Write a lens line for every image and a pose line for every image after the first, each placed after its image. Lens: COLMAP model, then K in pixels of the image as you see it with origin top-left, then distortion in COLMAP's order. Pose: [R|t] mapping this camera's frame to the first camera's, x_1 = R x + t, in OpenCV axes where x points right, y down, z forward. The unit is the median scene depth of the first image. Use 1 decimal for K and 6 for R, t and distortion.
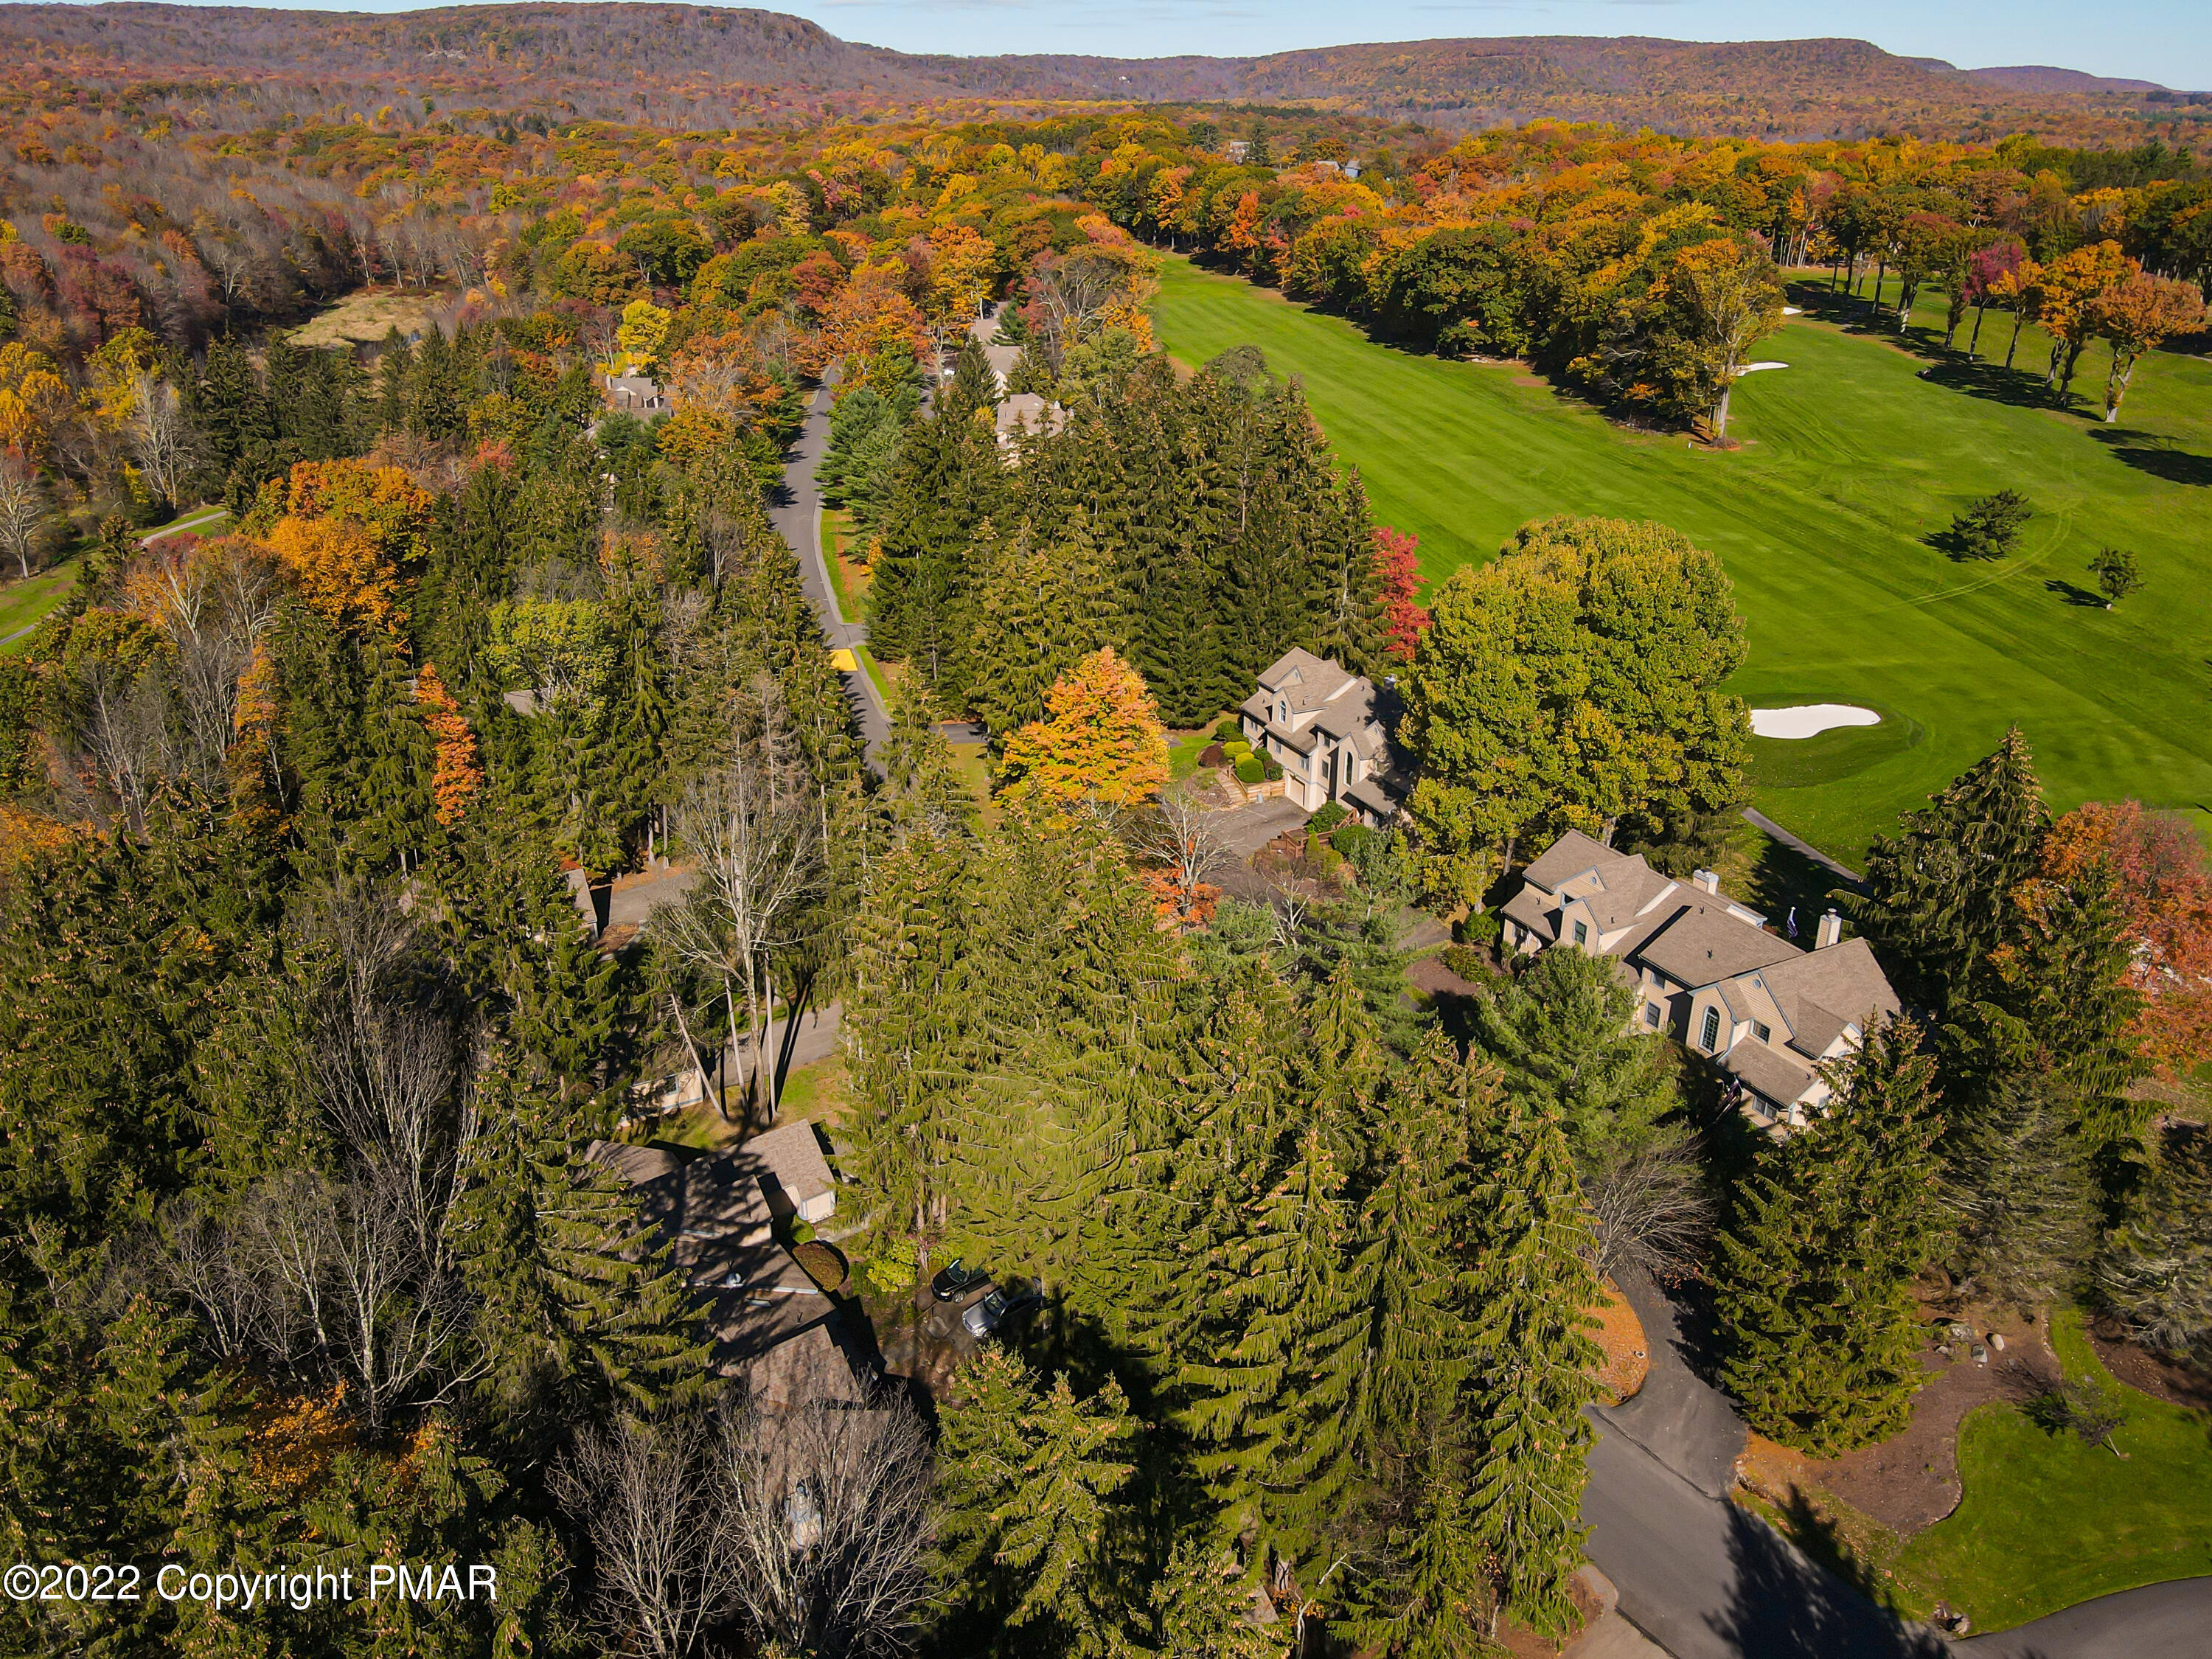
lens RADIAL K [[1626.5, 0, 1106.0], [0, 1626.5, 829.5], [0, 0, 1]] dist [0.021314, -0.003943]
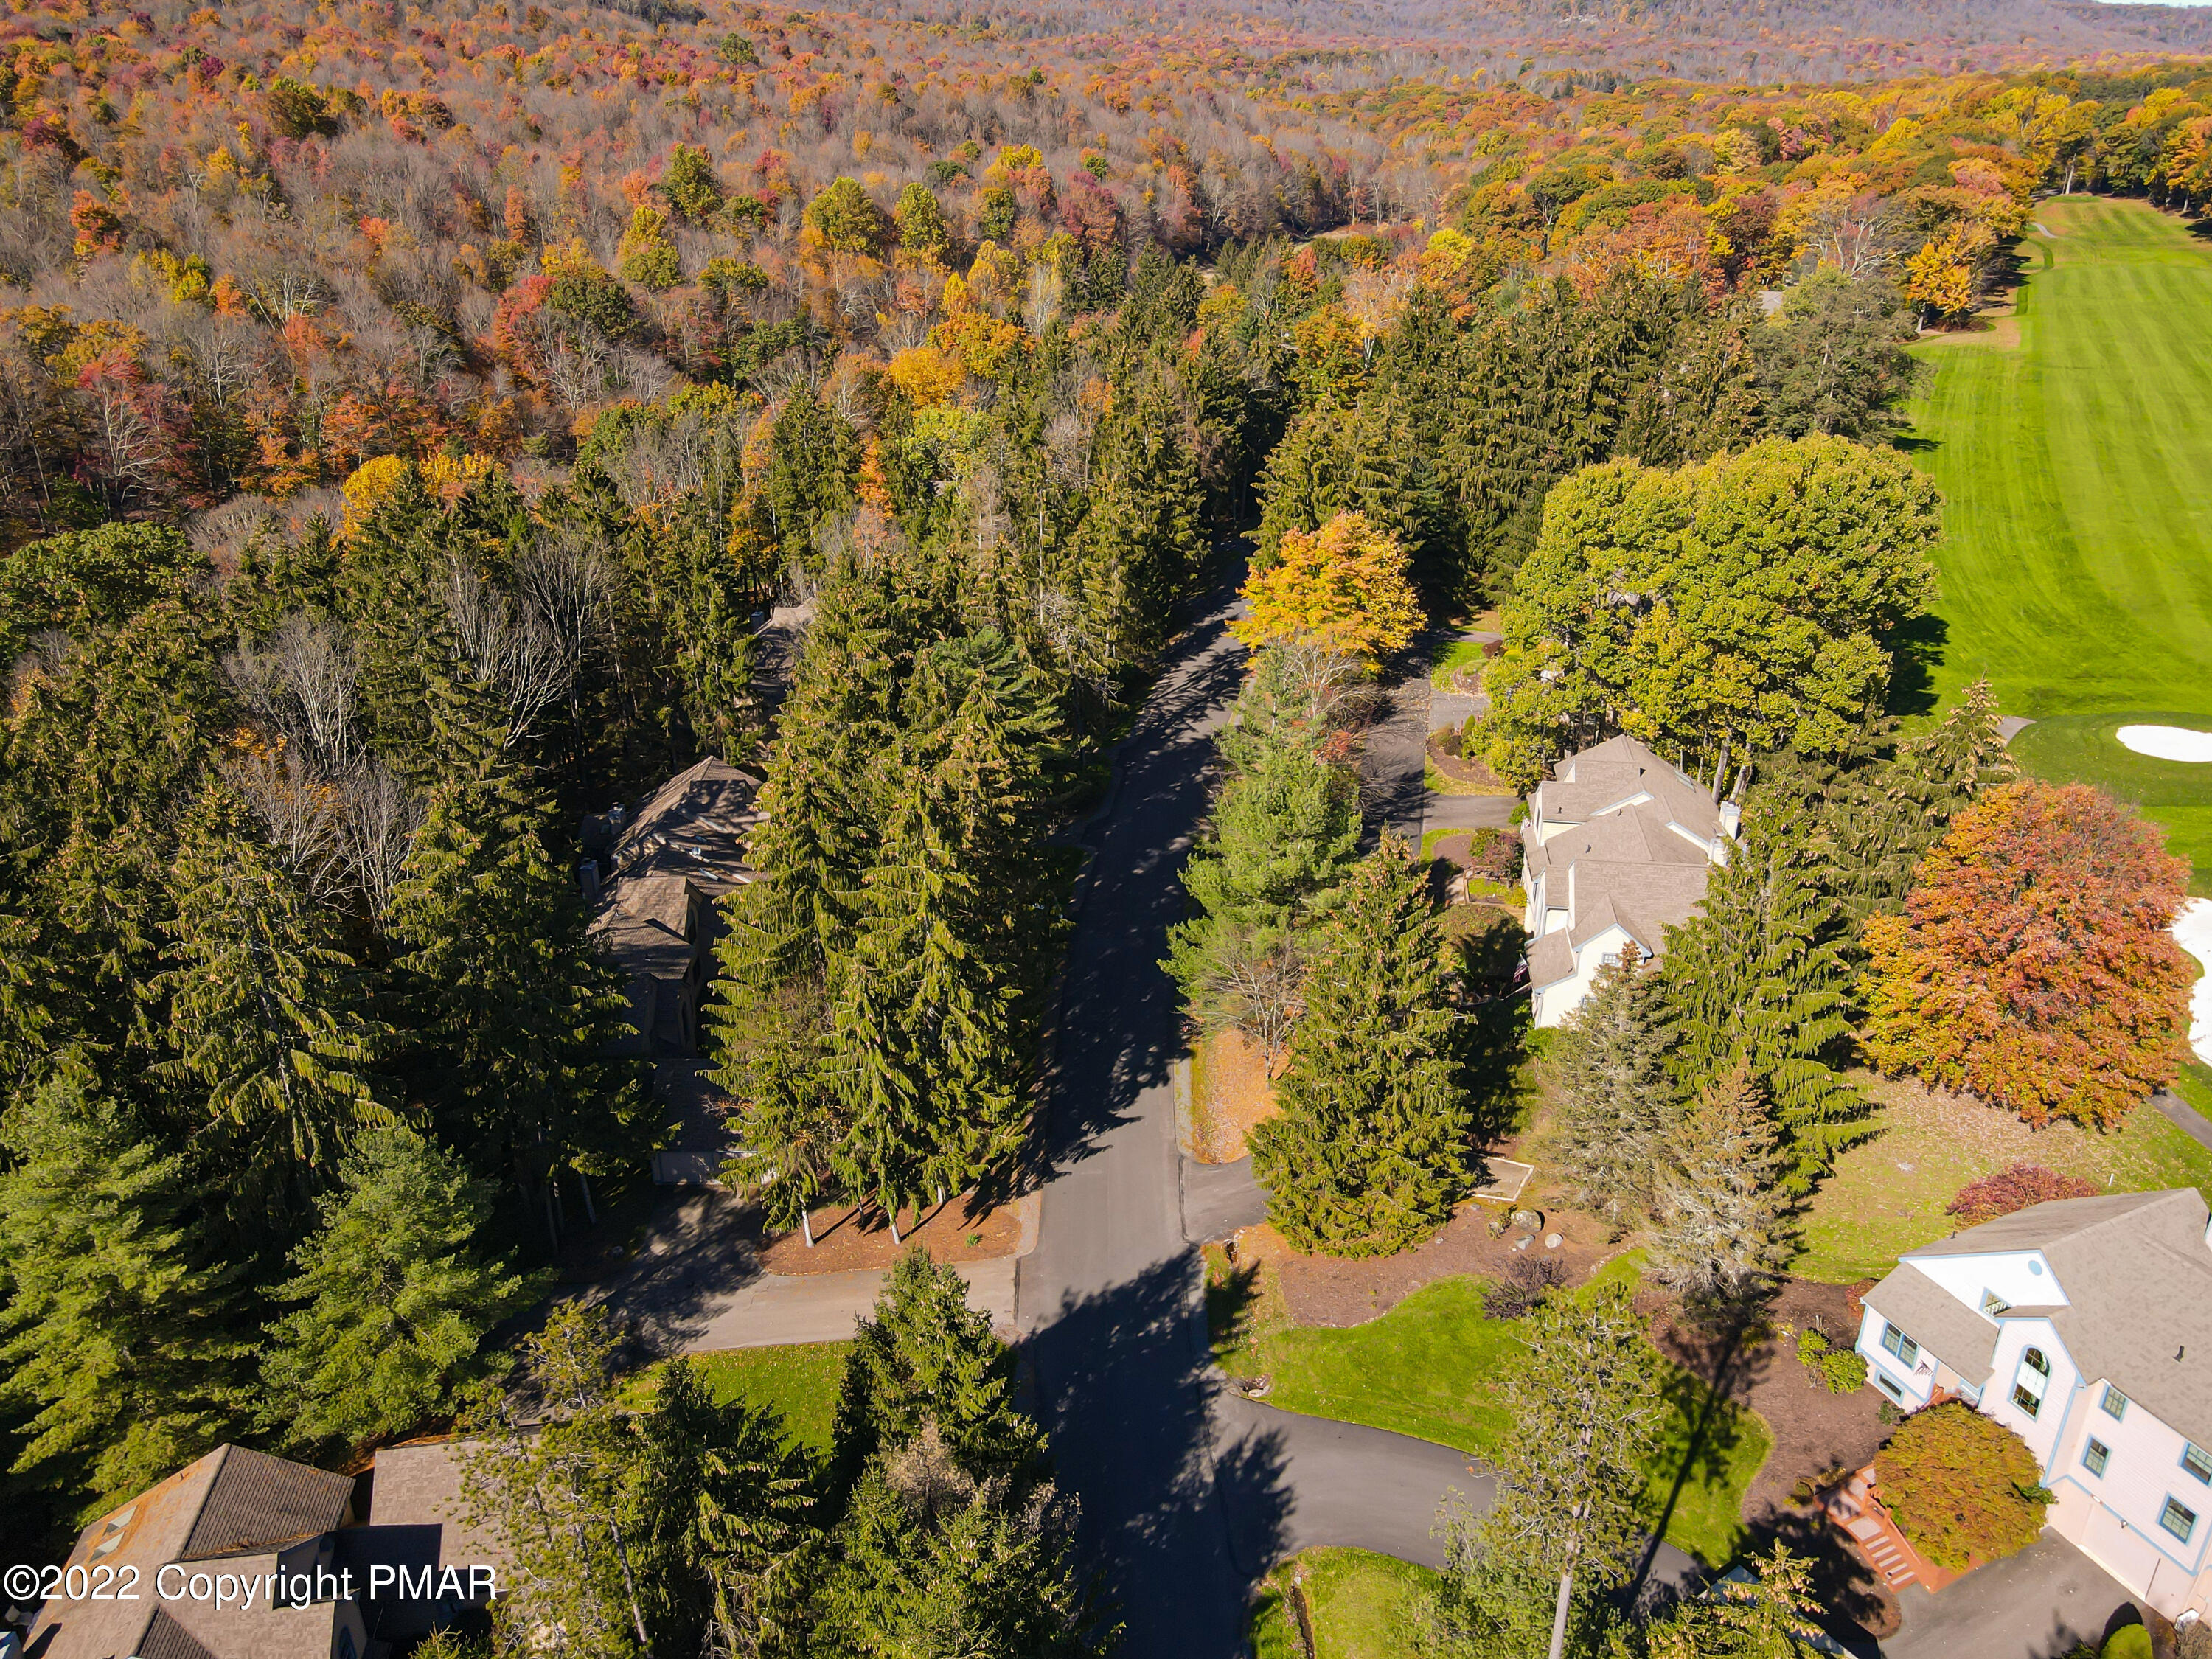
lens RADIAL K [[1626.5, 0, 1106.0], [0, 1626.5, 829.5], [0, 0, 1]] dist [0.021314, -0.003943]
pose [[0.803824, 0.246537, -0.541375, 0.152633], [-0.237905, 0.967358, 0.087288, 0.011051], [0.545224, 0.058631, 0.836238, 0.008192]]
